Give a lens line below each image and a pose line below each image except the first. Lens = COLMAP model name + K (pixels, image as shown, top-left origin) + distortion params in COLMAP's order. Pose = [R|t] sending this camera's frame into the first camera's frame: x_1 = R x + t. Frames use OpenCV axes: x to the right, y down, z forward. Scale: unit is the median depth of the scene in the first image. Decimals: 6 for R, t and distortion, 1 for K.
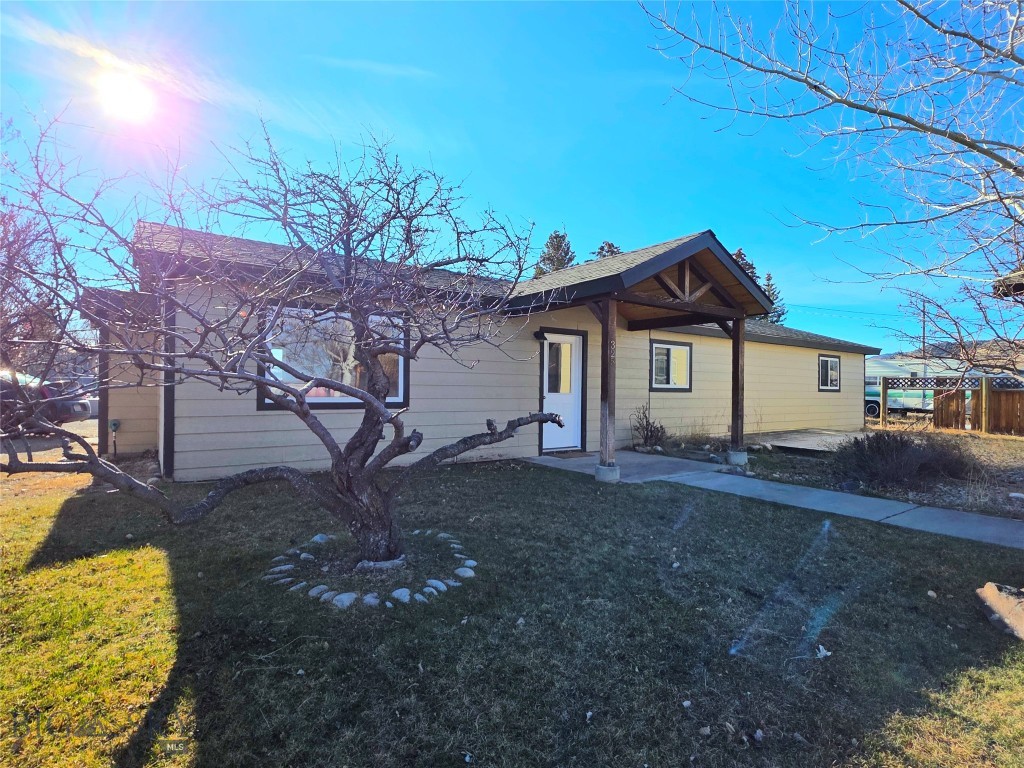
lens RADIAL K [[519.8, 0, 512.0], [0, 519.8, 384.0], [0, 0, 1]] dist [0.003105, 0.000551]
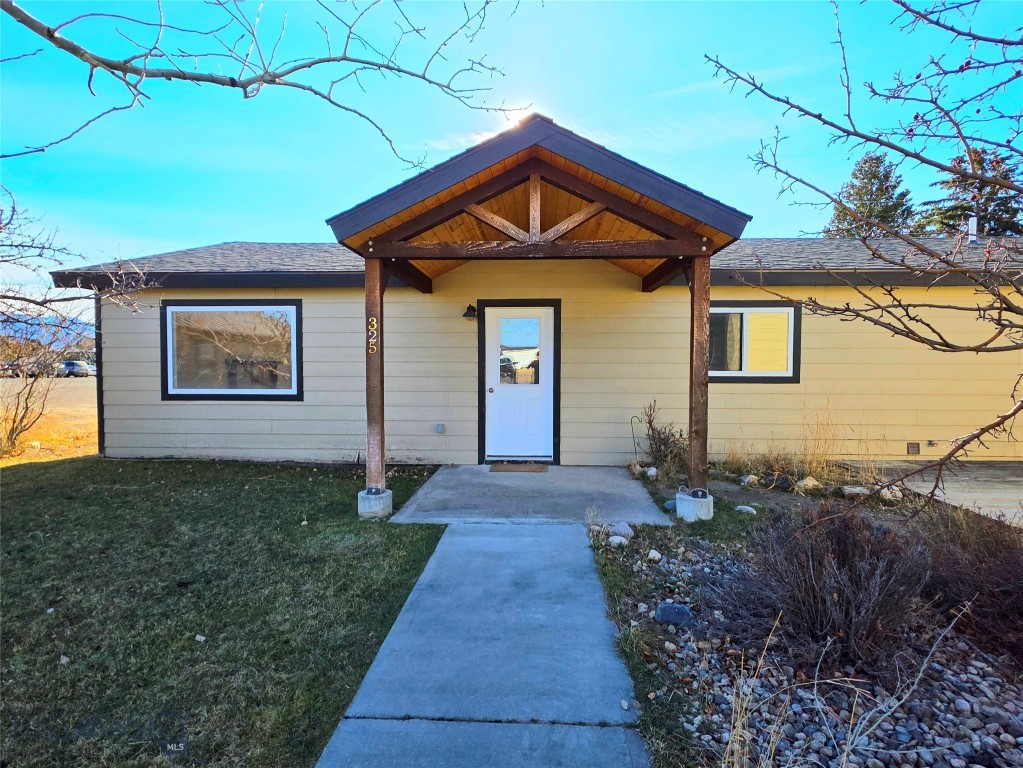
lens RADIAL K [[519.3, 0, 511.5], [0, 519.3, 384.0], [0, 0, 1]] dist [0.003105, 0.000551]
pose [[0.794103, 0.014966, -0.607599, 0.568565], [0.012932, 0.999054, 0.041510, -0.015446], [0.607646, -0.040821, 0.793158, 0.407166]]
